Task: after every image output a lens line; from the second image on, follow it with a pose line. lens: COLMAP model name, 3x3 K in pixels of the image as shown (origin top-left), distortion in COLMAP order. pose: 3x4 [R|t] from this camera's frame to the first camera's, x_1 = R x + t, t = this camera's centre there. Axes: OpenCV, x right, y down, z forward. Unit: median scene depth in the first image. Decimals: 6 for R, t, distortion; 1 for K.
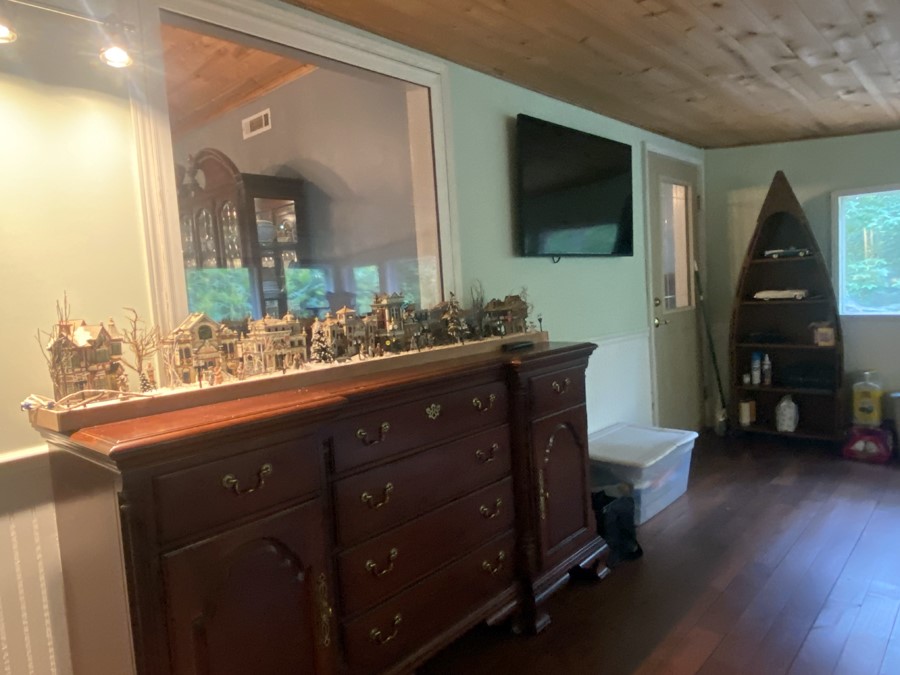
lens RADIAL K [[603.1, 0, 452.7], [0, 603.1, 330.2], [0, 0, 1]] dist [0.048774, -0.052332]
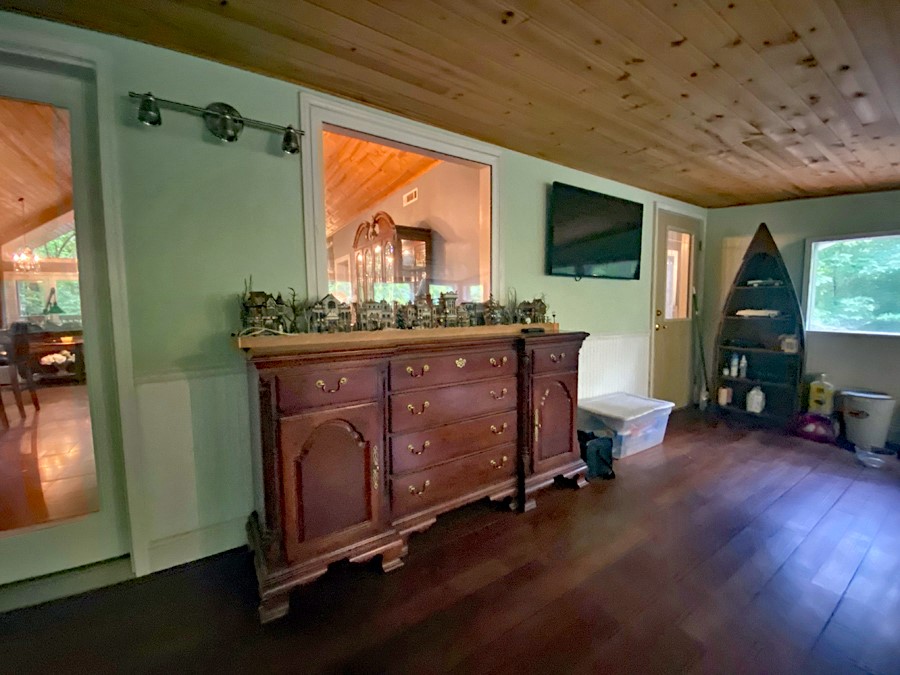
lens RADIAL K [[371.0, 0, 447.2], [0, 371.0, 335.9], [0, 0, 1]] dist [0.011124, -0.016521]
pose [[0.966456, 0.070116, -0.247077, 0.097483], [-0.065211, 0.997479, 0.027989, 0.021087], [0.248416, -0.010938, 0.968592, 0.016929]]
